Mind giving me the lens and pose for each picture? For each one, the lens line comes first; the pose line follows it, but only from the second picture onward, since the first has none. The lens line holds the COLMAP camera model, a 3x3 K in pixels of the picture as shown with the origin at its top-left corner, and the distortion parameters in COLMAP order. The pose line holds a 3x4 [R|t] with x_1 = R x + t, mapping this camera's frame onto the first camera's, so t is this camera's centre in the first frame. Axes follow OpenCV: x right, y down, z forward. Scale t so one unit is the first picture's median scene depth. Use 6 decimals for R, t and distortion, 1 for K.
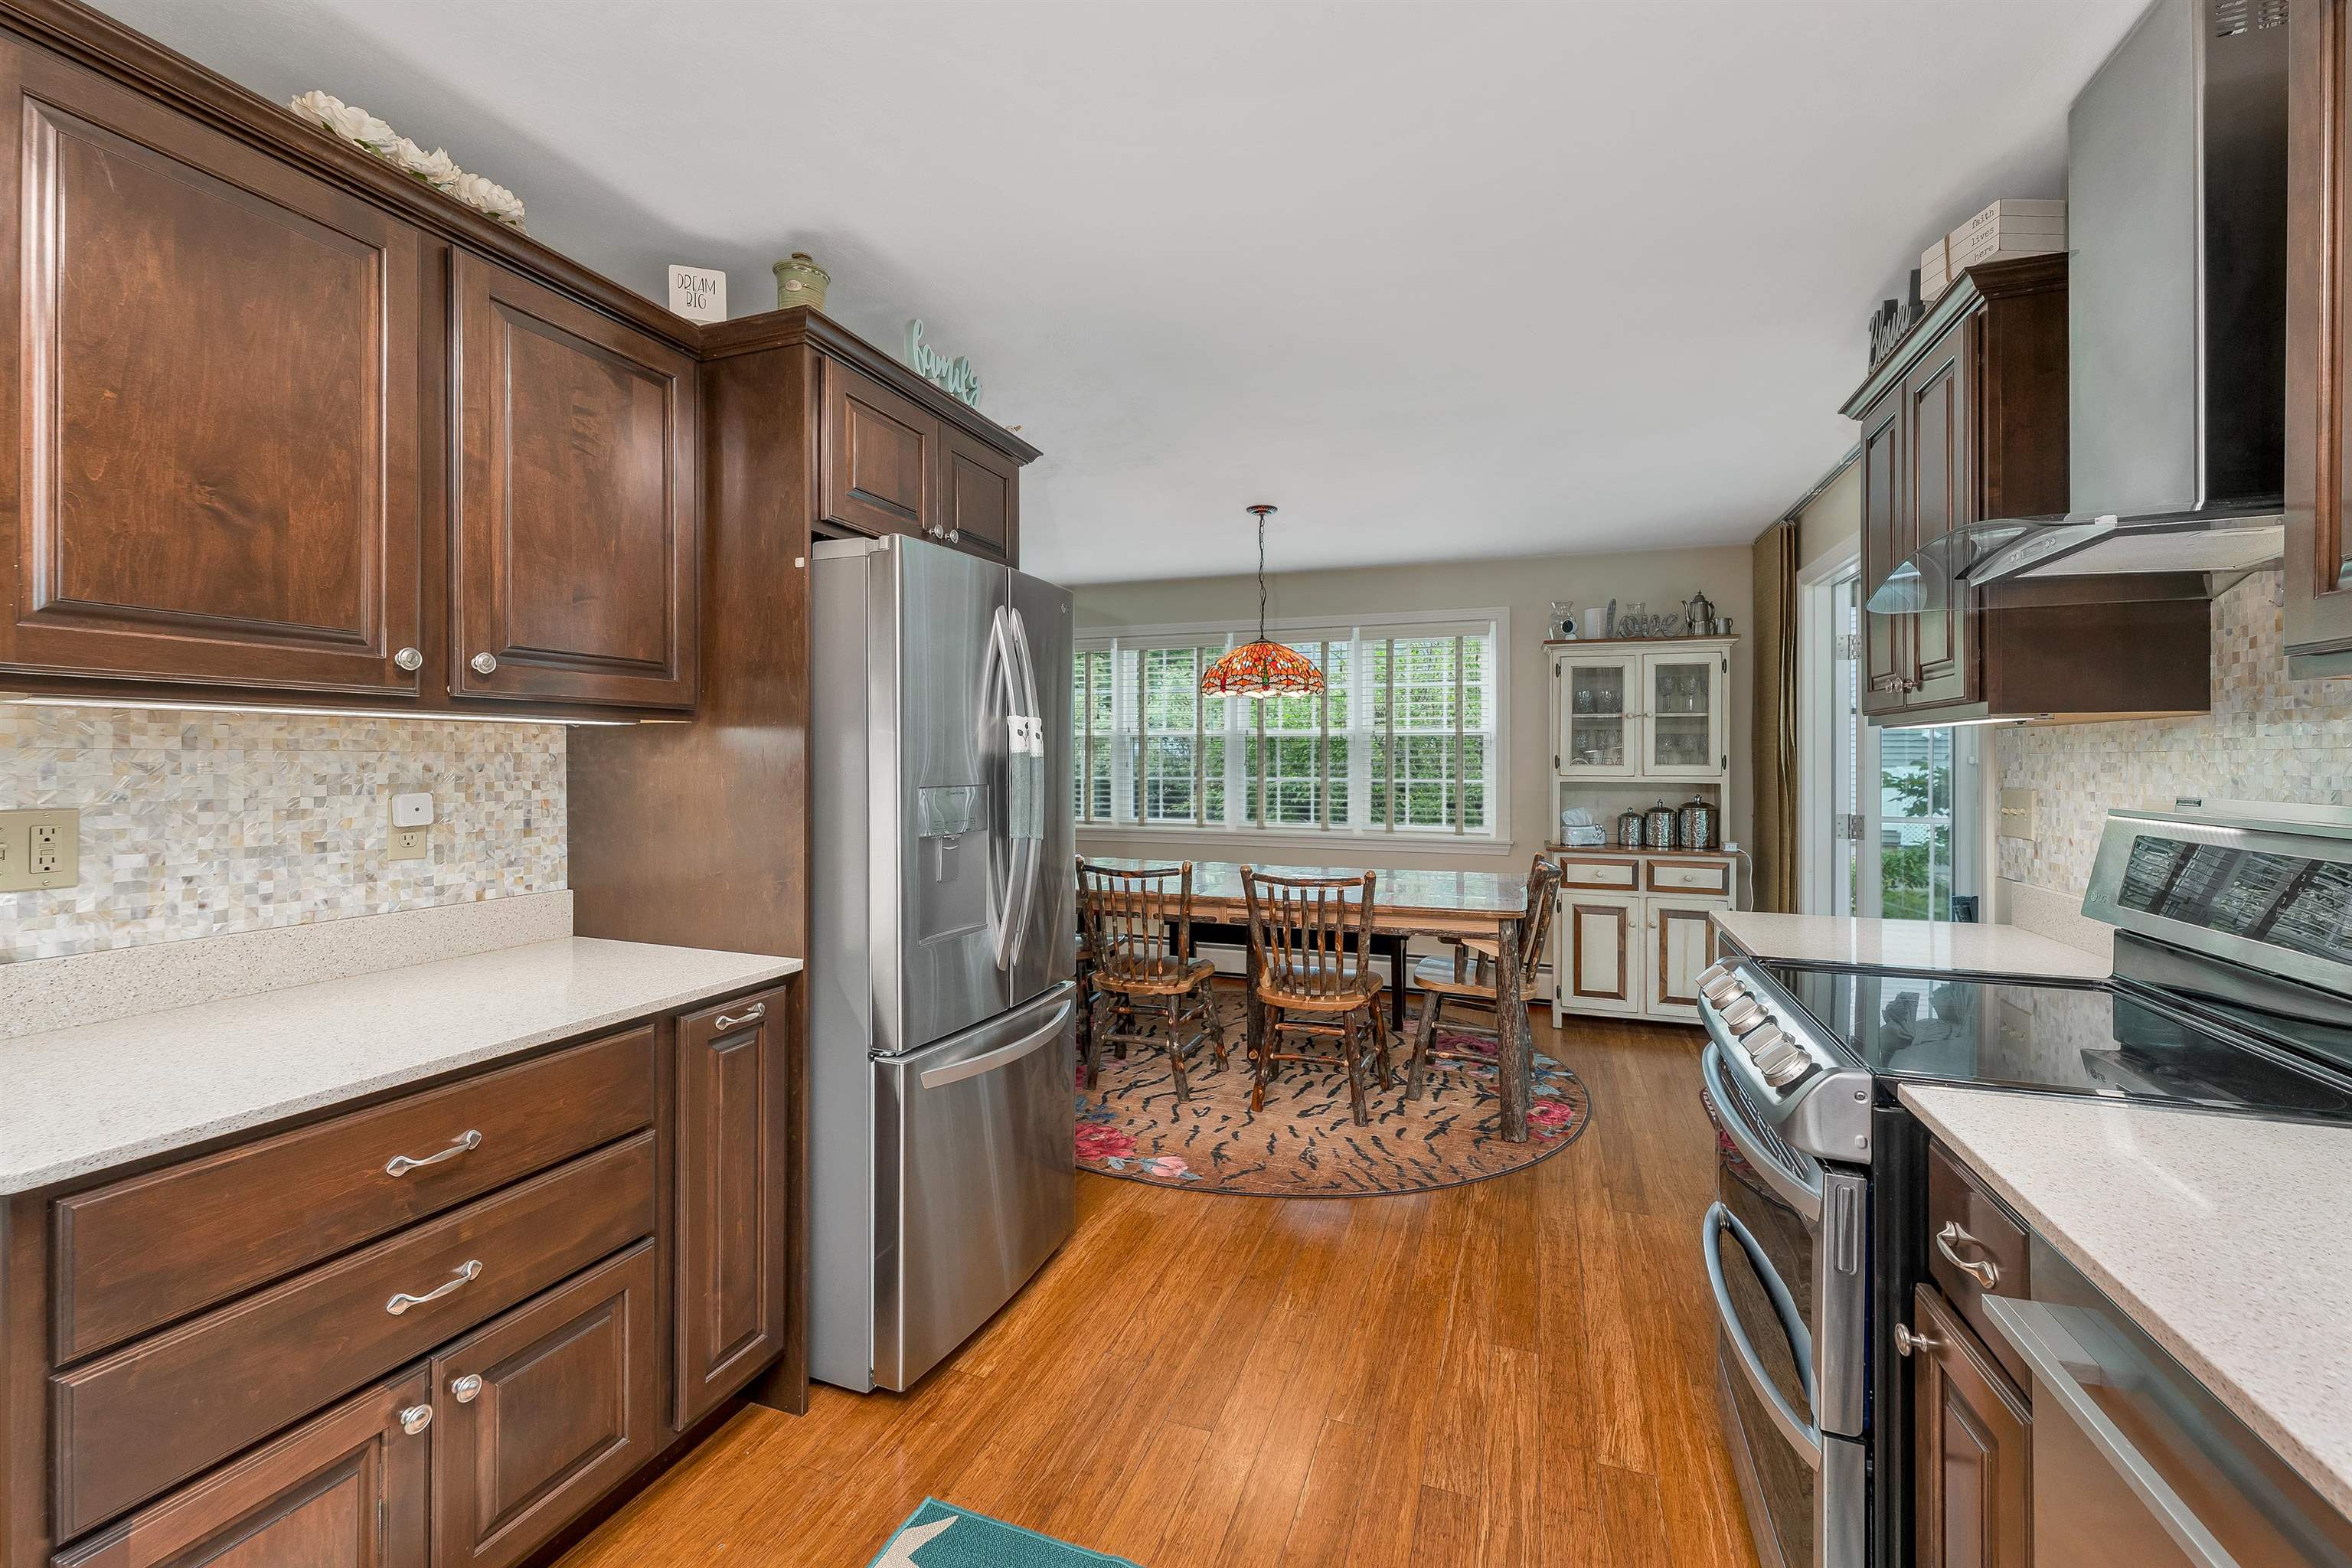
lens RADIAL K [[975.9, 0, 1166.7], [0, 975.9, 749.1], [0, 0, 1]] dist [0.002049, -0.000084]
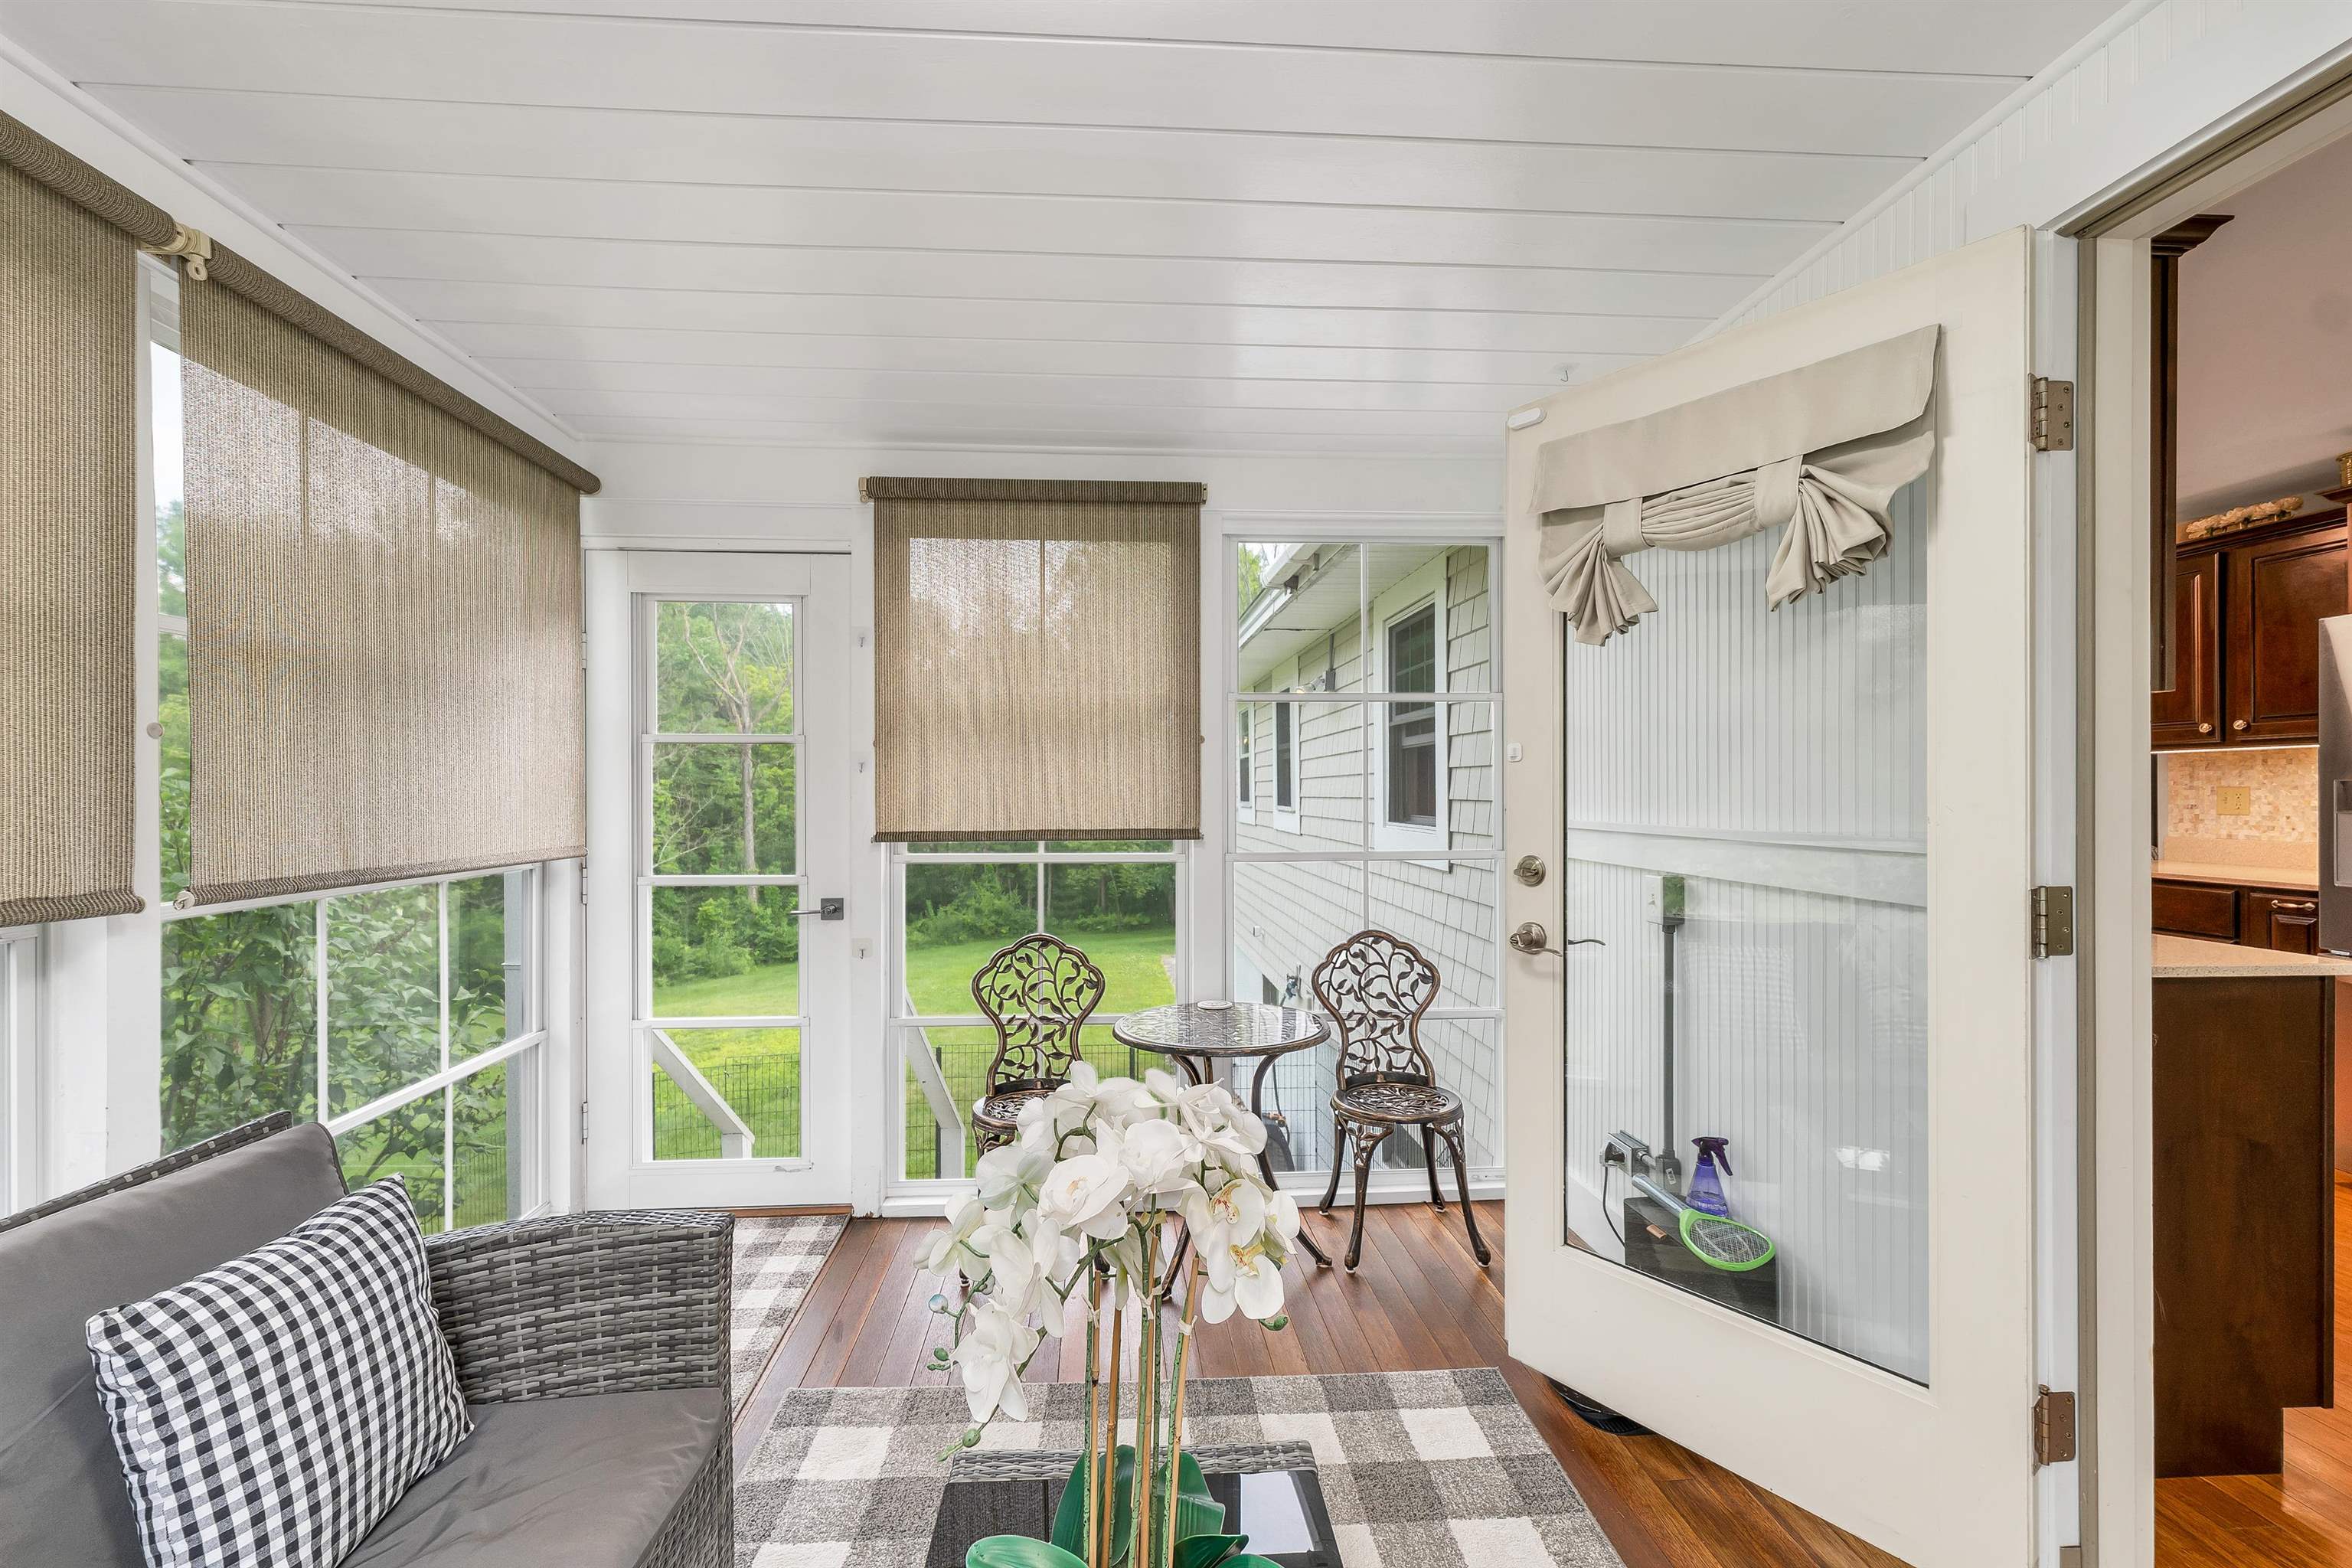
lens RADIAL K [[916.9, 0, 1191.9], [0, 916.9, 779.3], [0, 0, 1]] dist [-0.007585, -0.000532]
pose [[-0.914929, -0.001305, -0.403613, 2.526625], [0.004062, 0.999914, -0.012442, 0.057238], [0.403594, -0.013023, -0.914845, 2.053811]]
